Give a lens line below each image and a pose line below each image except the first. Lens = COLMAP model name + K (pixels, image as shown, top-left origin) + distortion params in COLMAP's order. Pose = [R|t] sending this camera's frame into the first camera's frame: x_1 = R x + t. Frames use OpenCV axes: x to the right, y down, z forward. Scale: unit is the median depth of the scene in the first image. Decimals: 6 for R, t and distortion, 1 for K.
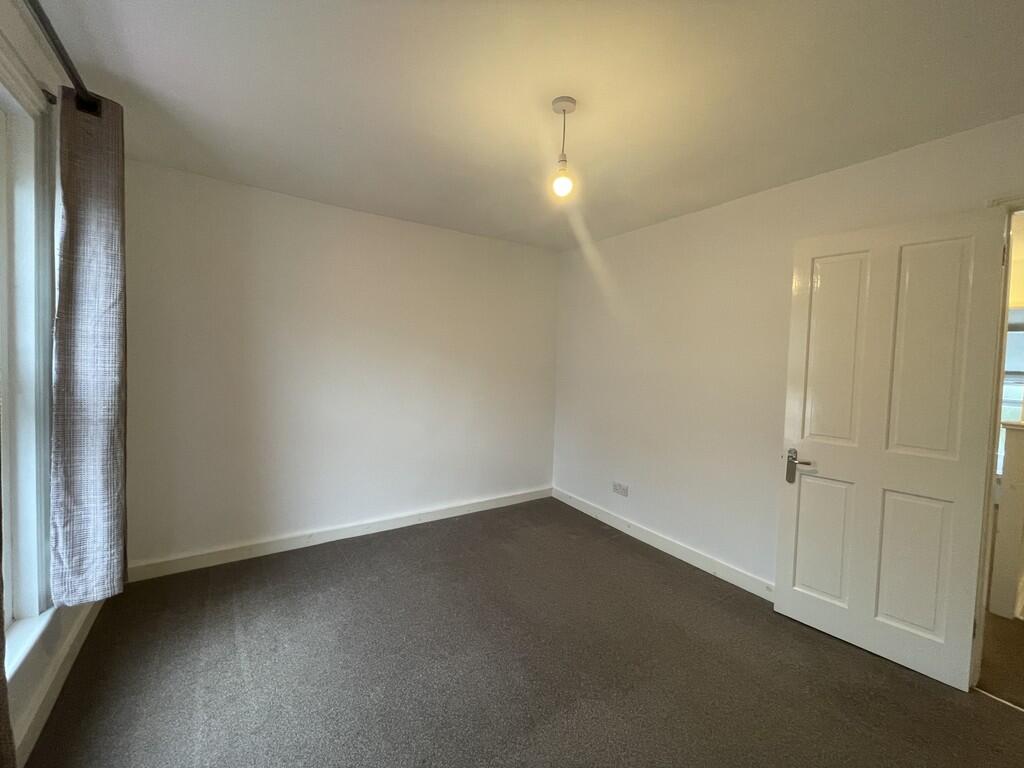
lens RADIAL K [[413.6, 0, 512.4], [0, 413.6, 373.9], [0, 0, 1]] dist [0.000936, 0.000278]
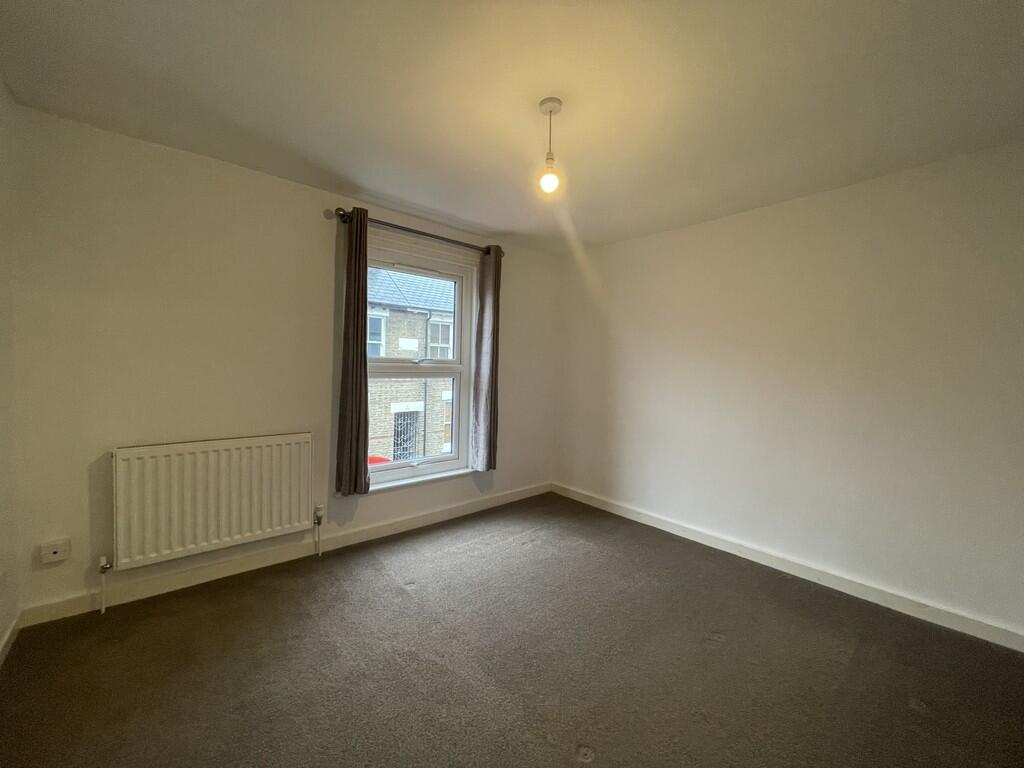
lens RADIAL K [[427.5, 0, 515.2], [0, 427.5, 381.0], [0, 0, 1]] dist [0.000709, -0.000247]
pose [[0.125532, 0.024832, -0.991779, 1.115452], [-0.055641, 0.998289, 0.017953, 0.014431], [0.990528, 0.052930, 0.126699, 0.771602]]
